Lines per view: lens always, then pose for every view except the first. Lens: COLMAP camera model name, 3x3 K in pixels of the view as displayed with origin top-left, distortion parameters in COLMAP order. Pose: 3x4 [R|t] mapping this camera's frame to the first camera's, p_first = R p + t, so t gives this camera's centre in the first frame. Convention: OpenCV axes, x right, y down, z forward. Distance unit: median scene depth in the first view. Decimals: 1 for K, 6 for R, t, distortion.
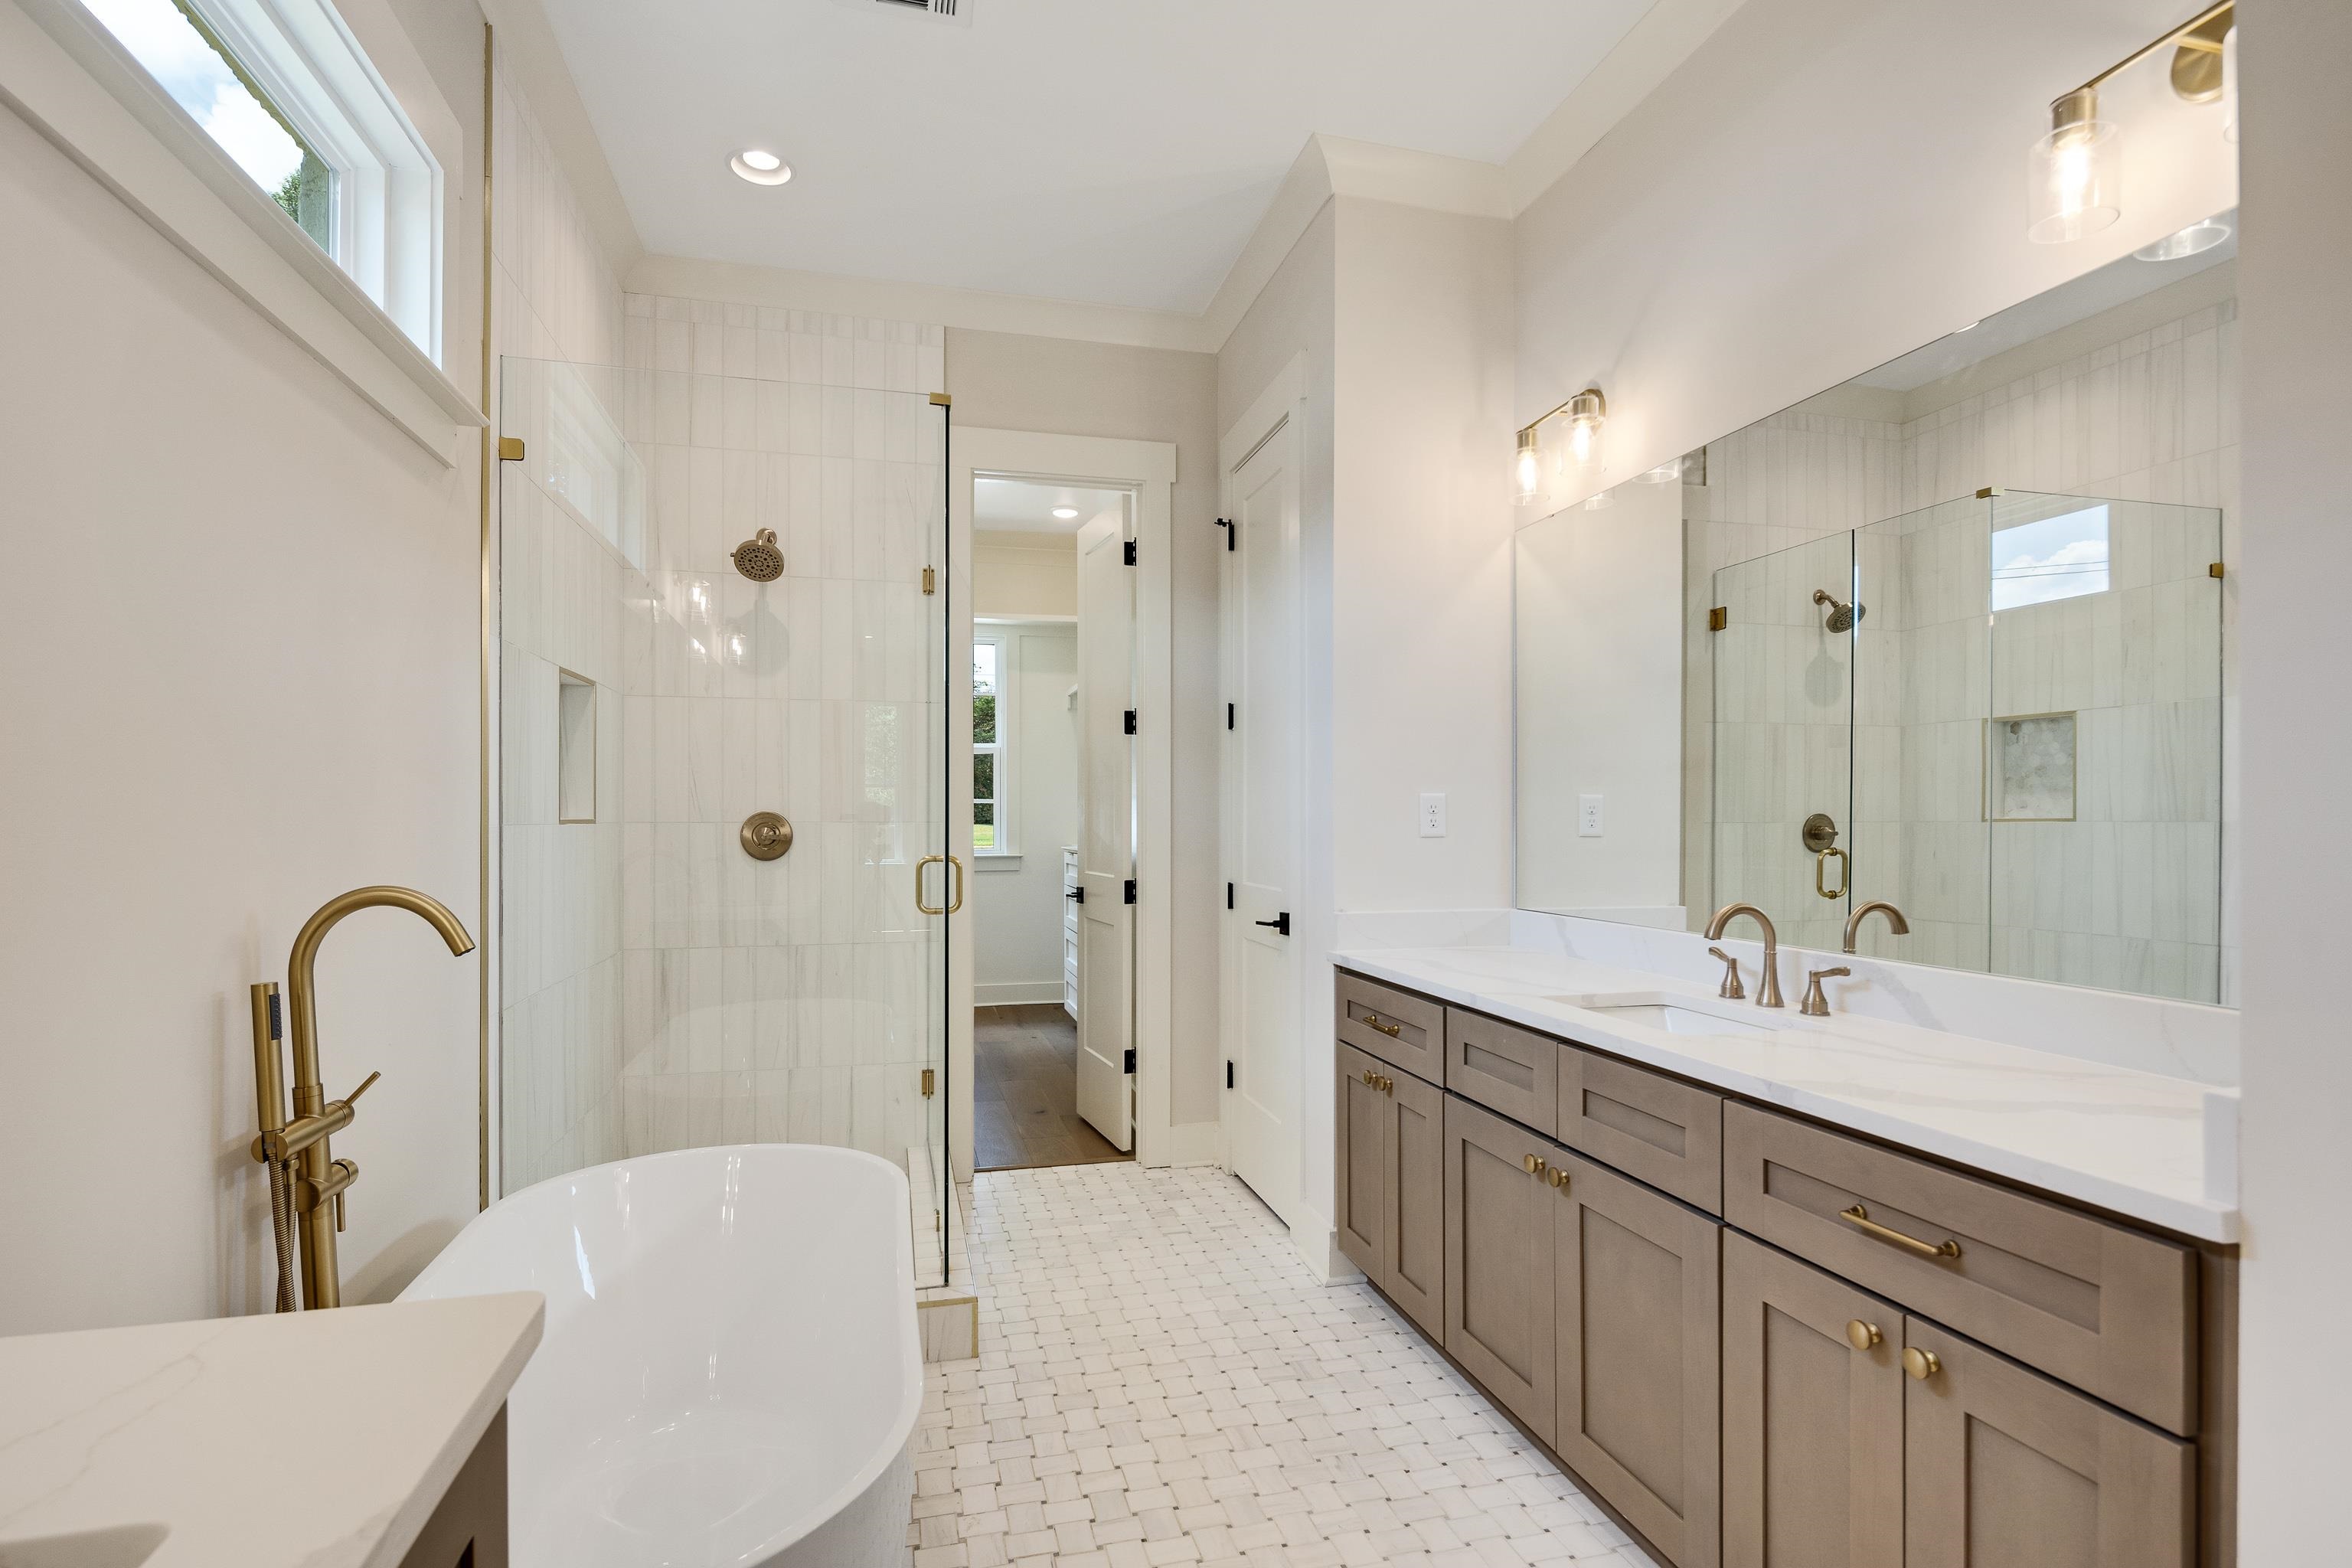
lens RADIAL K [[1158.8, 0, 1174.9], [0, 1158.8, 810.7], [0, 0, 1]] dist [0.004800, -0.001021]
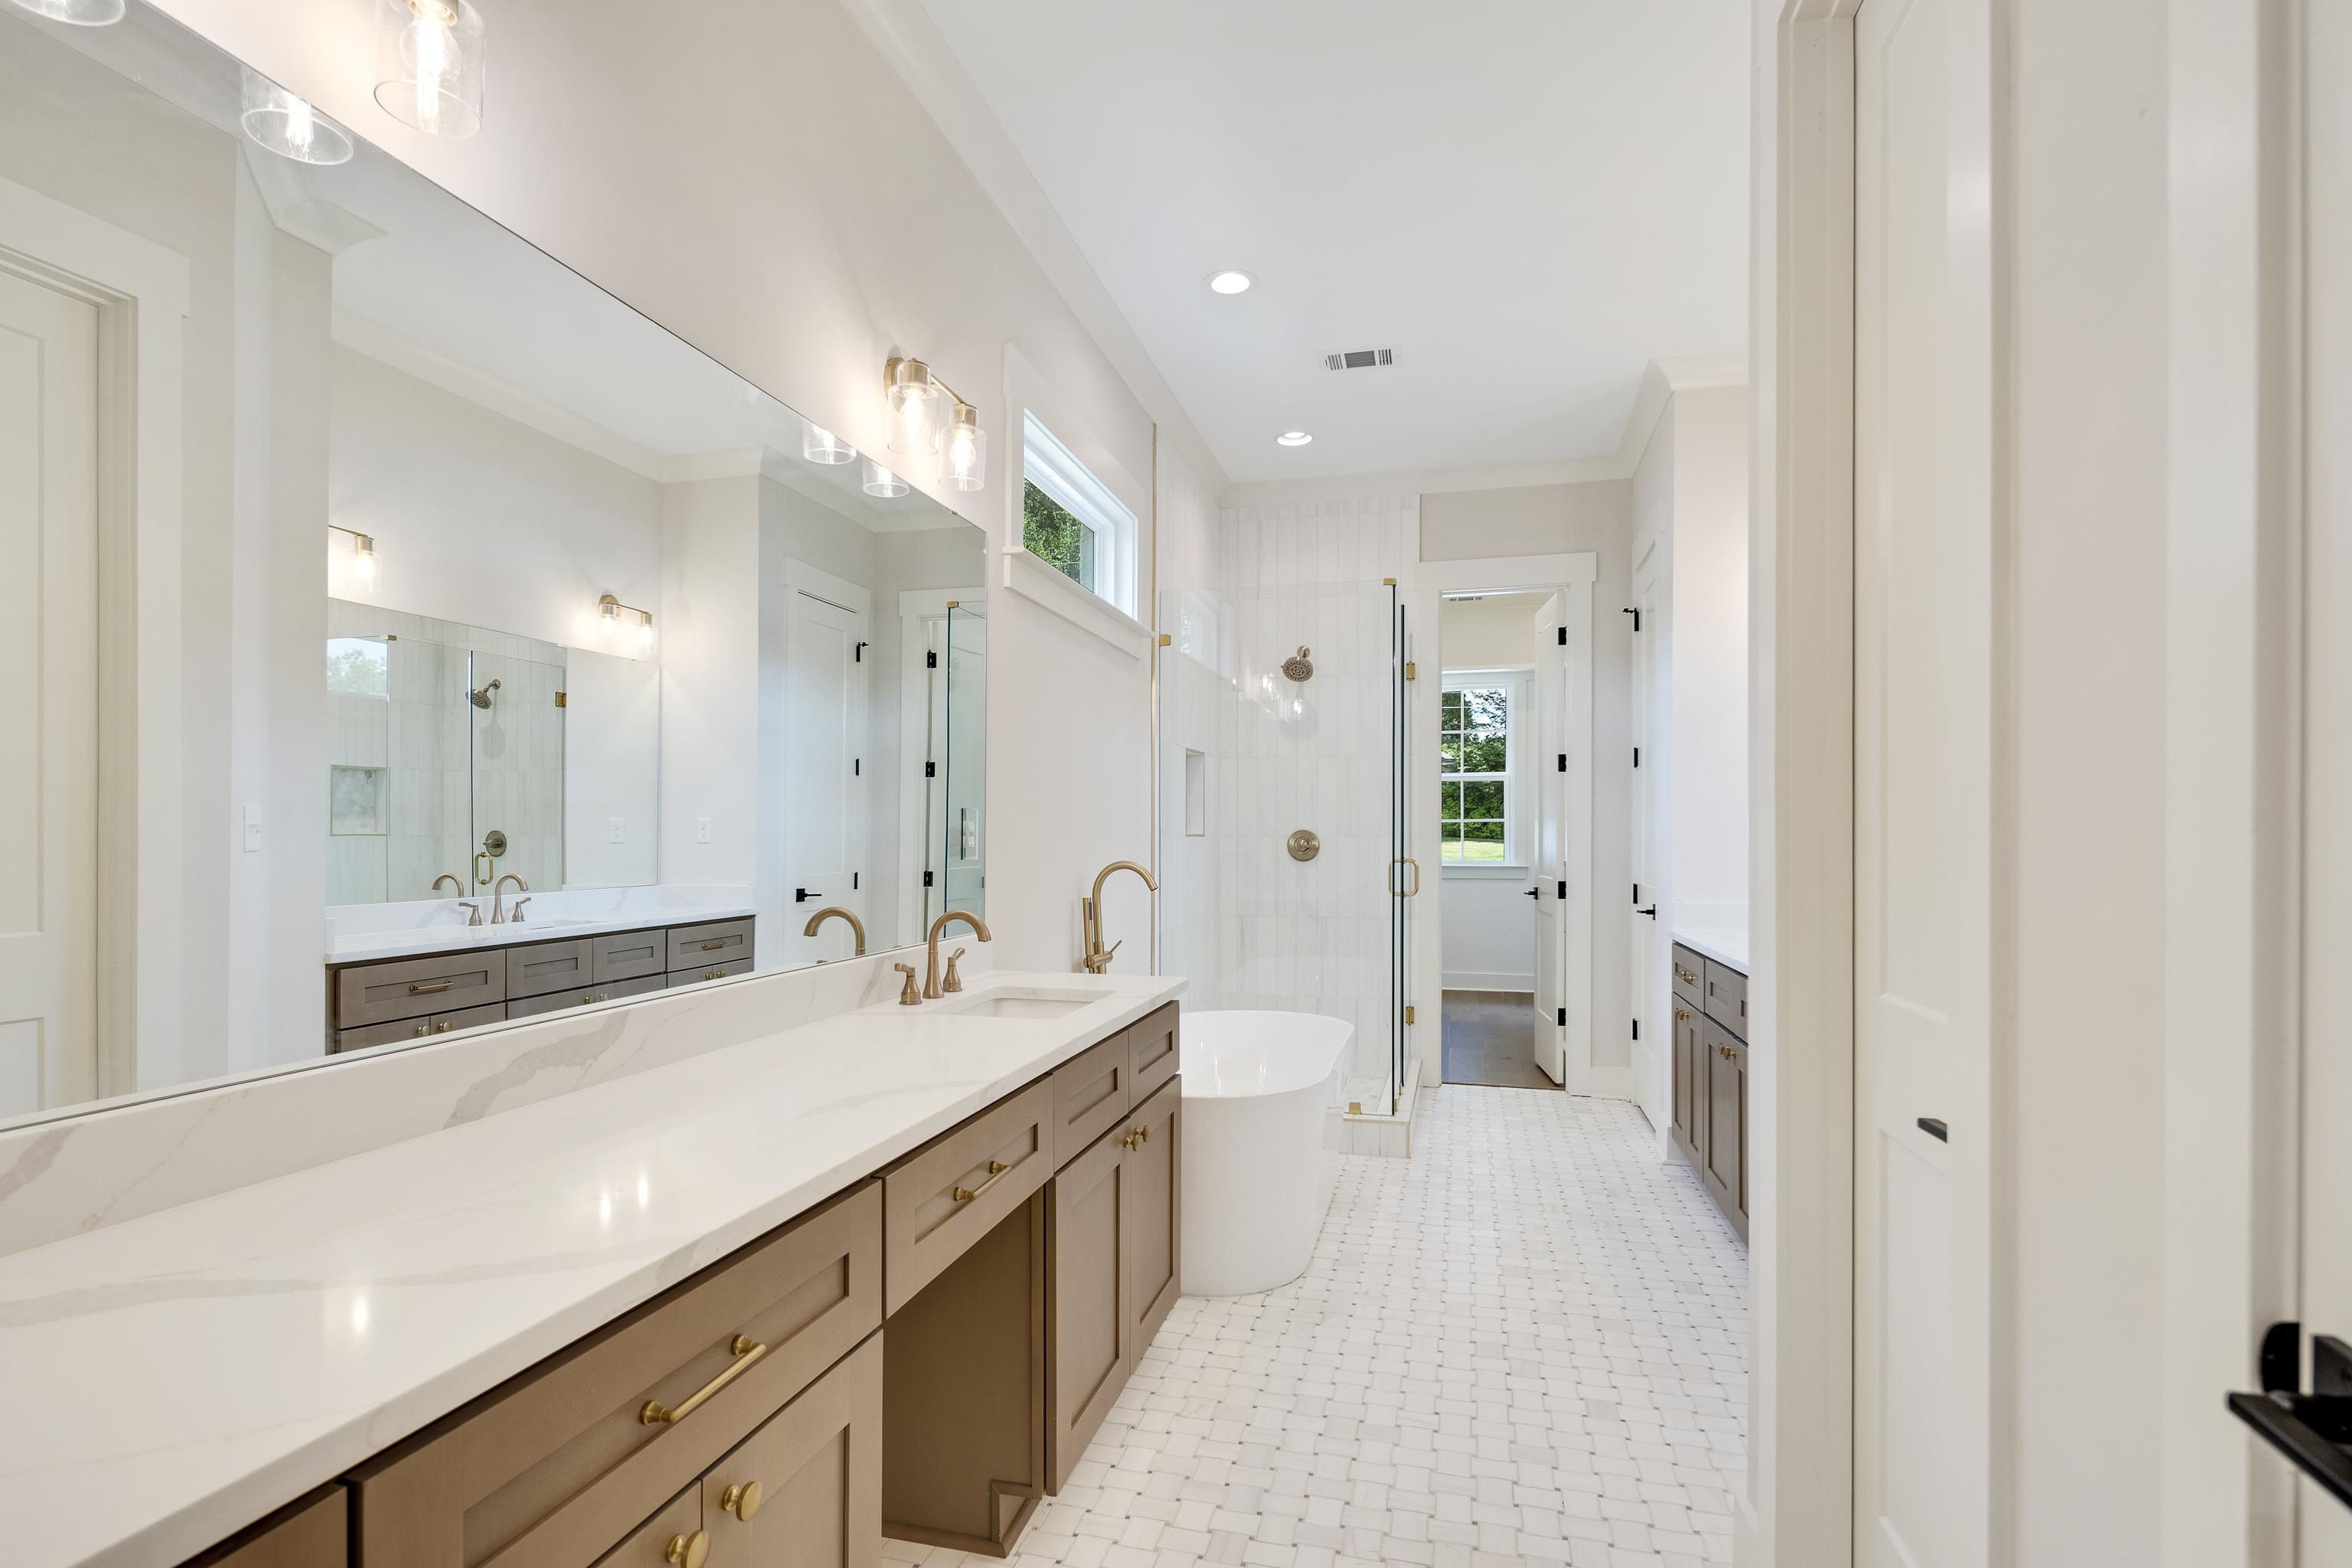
lens RADIAL K [[1158.8, 0, 1174.9], [0, 1158.8, 810.7], [0, 0, 1]] dist [0.004800, -0.001021]
pose [[0.882182, -0.006414, -0.470866, 0.233207], [-0.000373, 0.999897, -0.014318, -0.002246], [0.470909, 0.012806, 0.882089, -0.460905]]
